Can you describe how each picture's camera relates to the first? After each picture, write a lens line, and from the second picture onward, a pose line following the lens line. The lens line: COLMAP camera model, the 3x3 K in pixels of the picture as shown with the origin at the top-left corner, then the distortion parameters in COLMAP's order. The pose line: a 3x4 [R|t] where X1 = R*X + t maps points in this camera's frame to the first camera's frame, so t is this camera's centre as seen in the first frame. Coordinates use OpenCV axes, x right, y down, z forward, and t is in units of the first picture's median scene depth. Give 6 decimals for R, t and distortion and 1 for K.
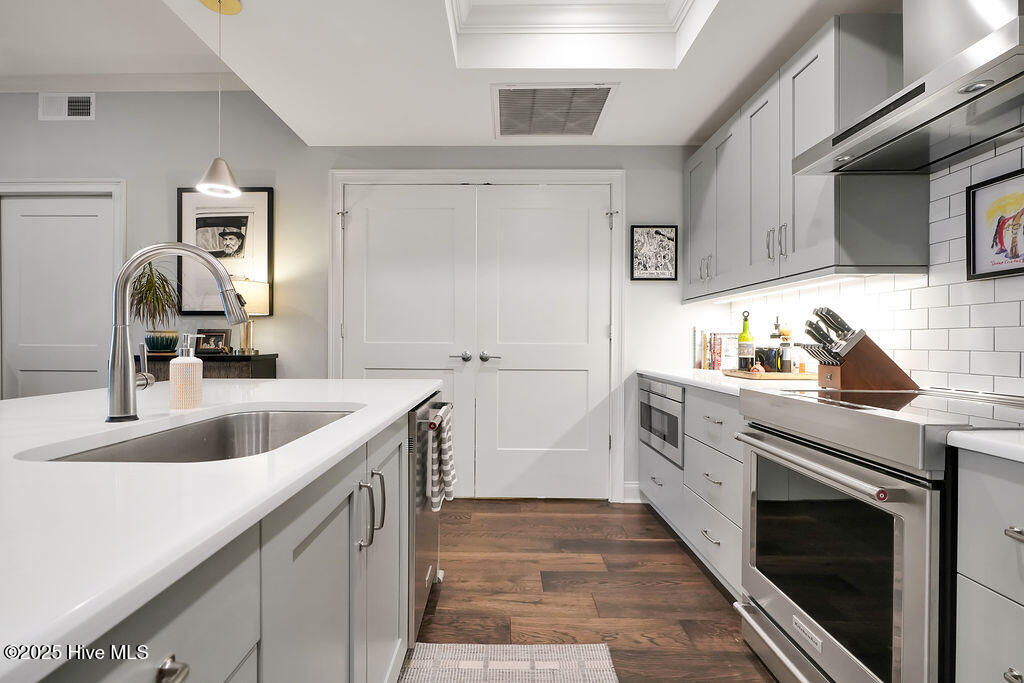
lens RADIAL K [[473.9, 0, 493.6], [0, 473.9, 344.9], [0, 0, 1]] dist [-0.016506, 0.007119]
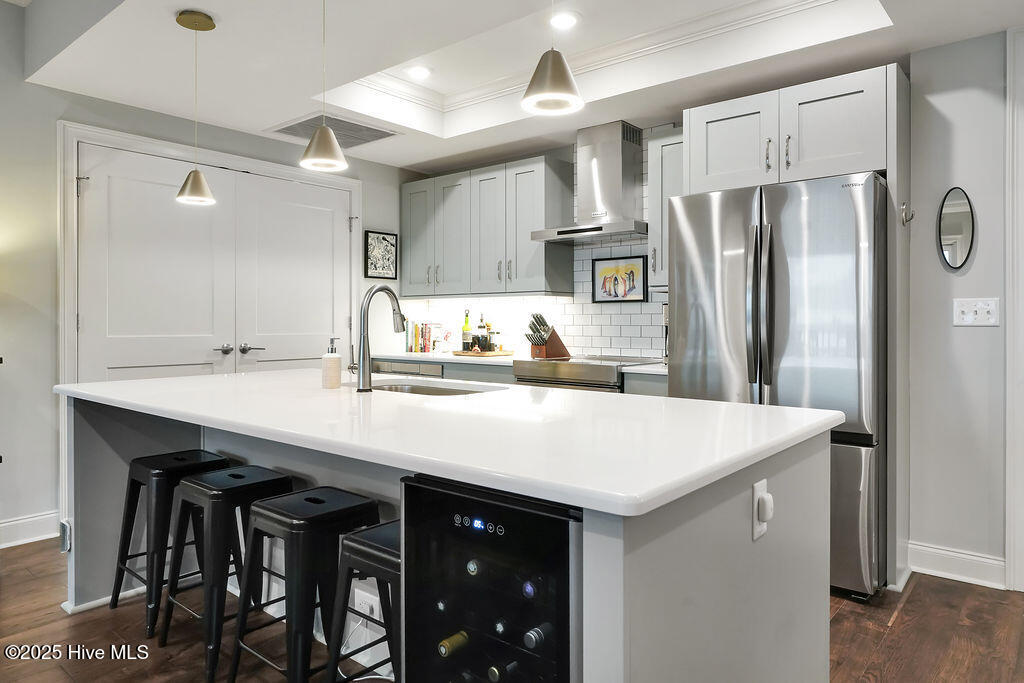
lens RADIAL K [[664.5, 0, 503.1], [0, 664.5, 322.8], [0, 0, 1]] dist [-0.006688, 0.008265]
pose [[0.637778, -0.004768, 0.770206, -0.908070], [0.007486, 0.999972, -0.000009, -0.030247], [-0.770184, 0.005772, 0.637795, -0.350158]]
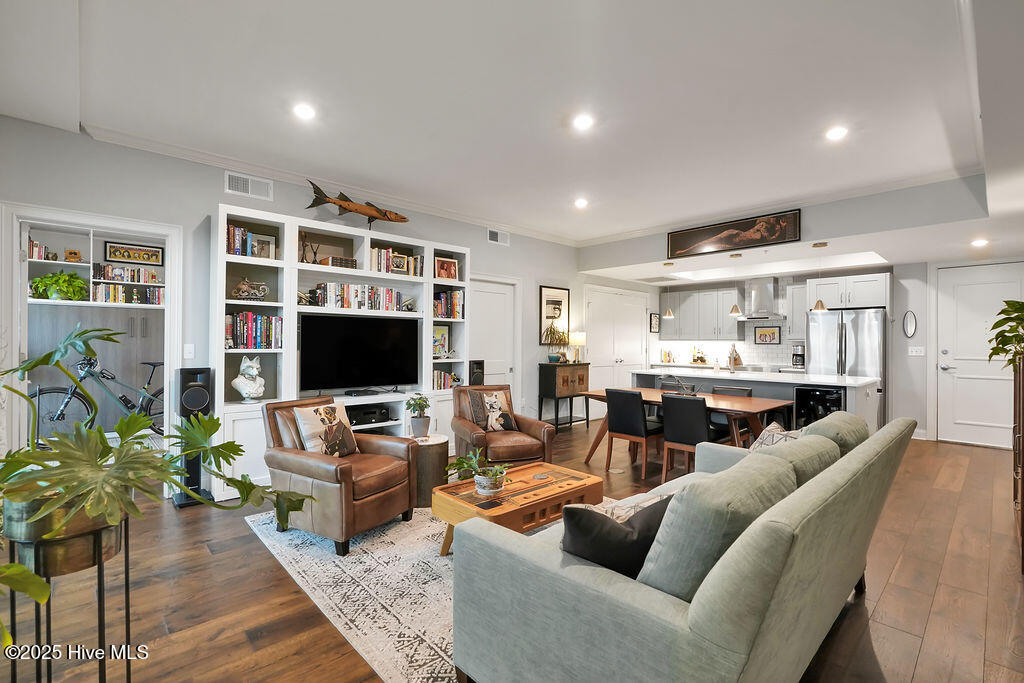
lens RADIAL K [[457.7, 0, 518.6], [0, 457.7, 338.5], [0, 0, 1]] dist [0.018282, -0.005964]
pose [[0.711195, 0.006428, 0.702965, -2.742631], [0.000655, 0.999952, -0.009806, -0.089575], [-0.702994, 0.007434, 0.711157, -0.508731]]
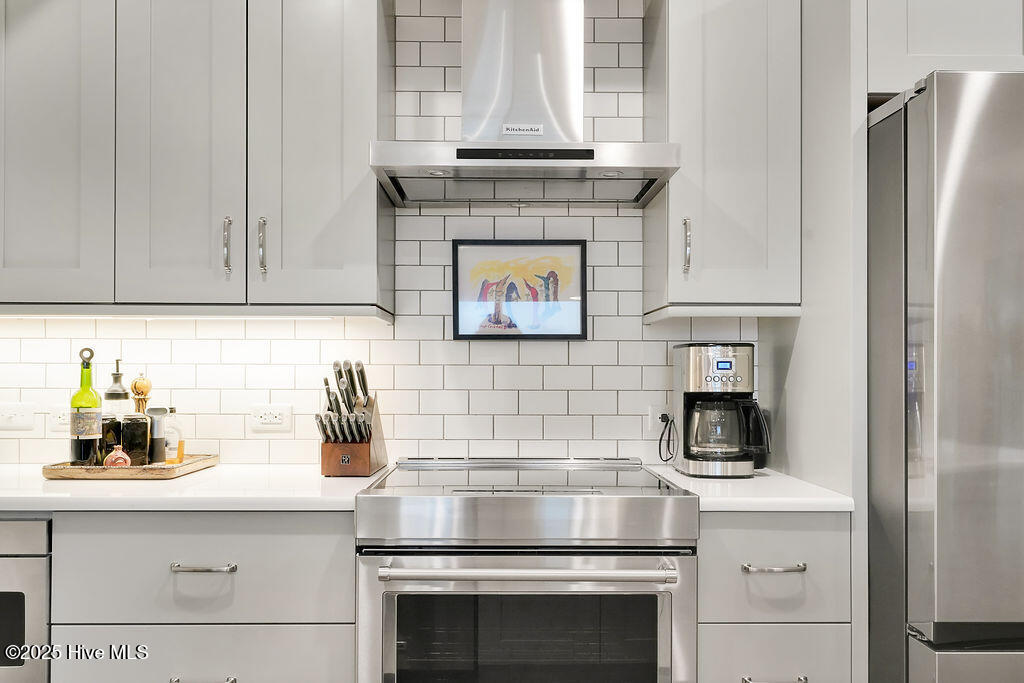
lens RADIAL K [[774.5, 0, 496.6], [0, 774.5, 360.7], [0, 0, 1]] dist [0.019423, -0.024427]
pose [[-0.011824, 0.013747, 0.999836, -0.306974], [0.003714, 0.999899, -0.013704, -0.043316], [-0.999923, 0.003552, -0.011874, 0.543225]]
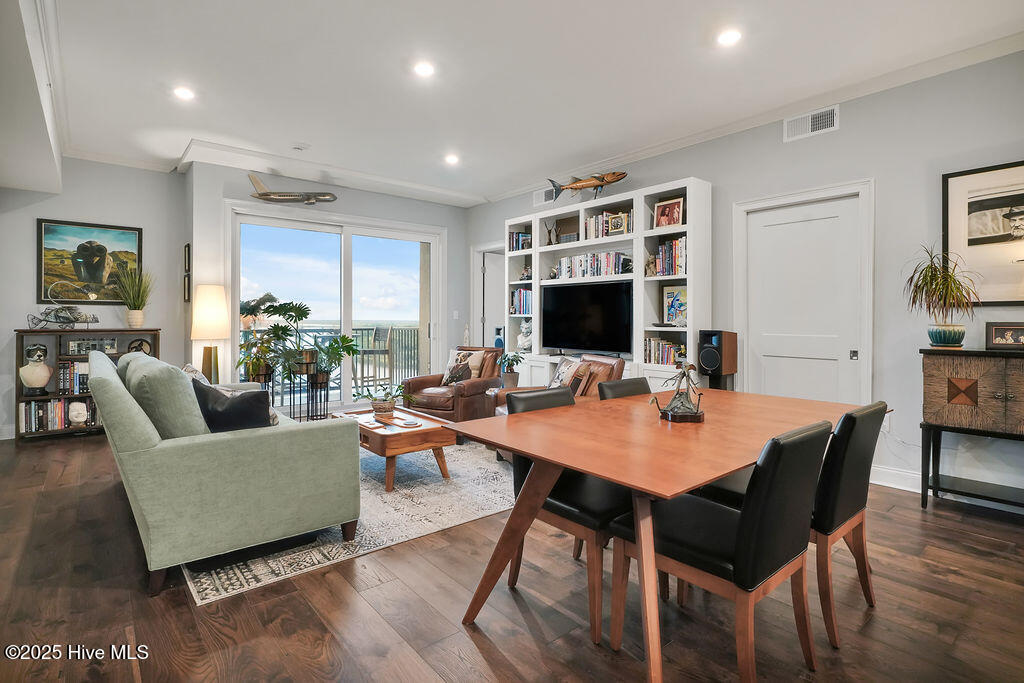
lens RADIAL K [[507.7, 0, 503.0], [0, 507.7, 317.4], [0, 0, 1]] dist [-0.004986, 0.001721]
pose [[0.646693, -0.003565, -0.762742, -0.577449], [-0.005898, 0.999936, -0.009675, -0.032946], [0.762728, 0.010755, 0.646631, -0.434396]]
